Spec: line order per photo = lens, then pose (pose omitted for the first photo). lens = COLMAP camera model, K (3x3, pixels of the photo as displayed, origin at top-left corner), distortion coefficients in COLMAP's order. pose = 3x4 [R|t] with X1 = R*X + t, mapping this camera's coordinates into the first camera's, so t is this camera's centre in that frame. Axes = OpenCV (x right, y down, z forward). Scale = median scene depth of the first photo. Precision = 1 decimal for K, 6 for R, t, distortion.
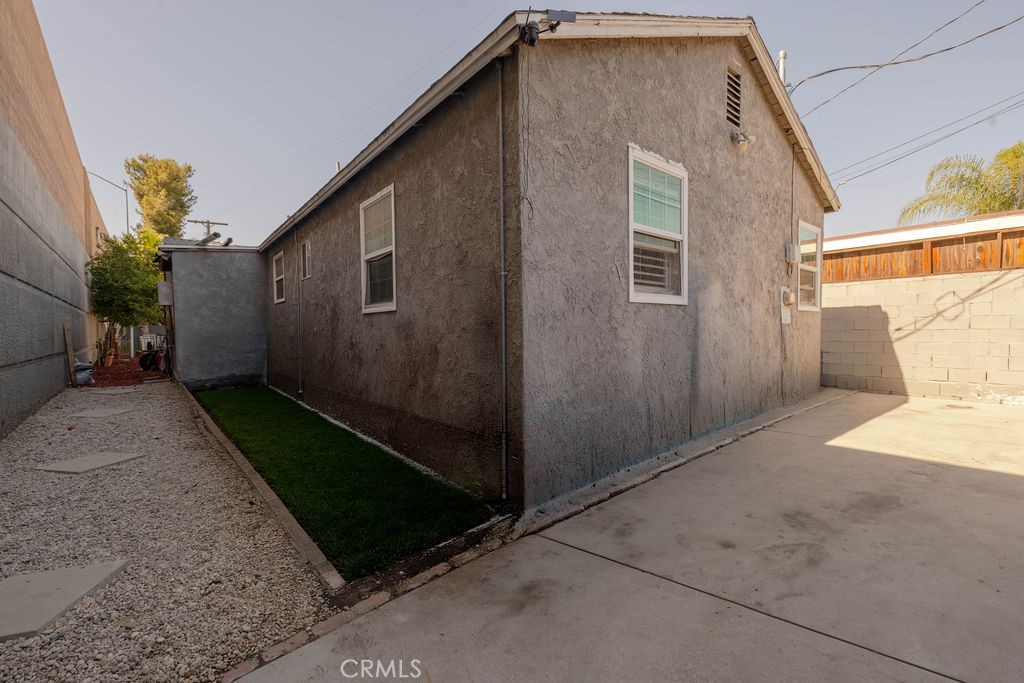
lens RADIAL K [[428.5, 0, 515.2], [0, 428.5, 337.0], [0, 0, 1]] dist [0.001214, 0.000219]
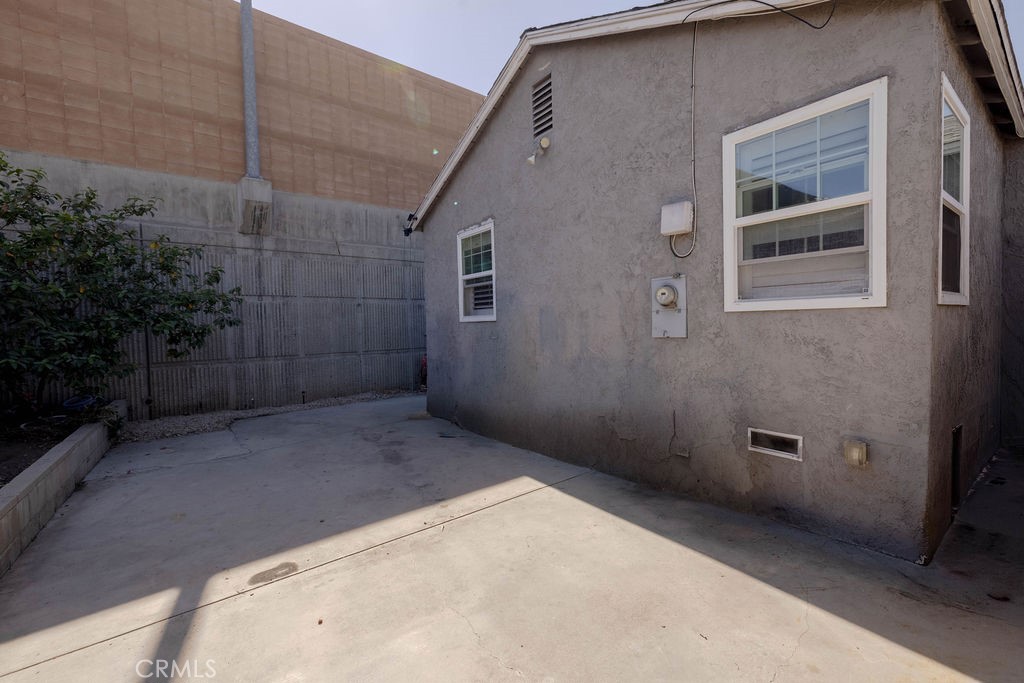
lens RADIAL K [[428.5, 0, 515.2], [0, 428.5, 337.0], [0, 0, 1]] dist [0.001214, 0.000219]
pose [[-0.054266, 0.034788, -0.997920, 2.054342], [0.009450, 0.999366, 0.034324, -0.080269], [0.998482, -0.007568, -0.054561, 1.341293]]
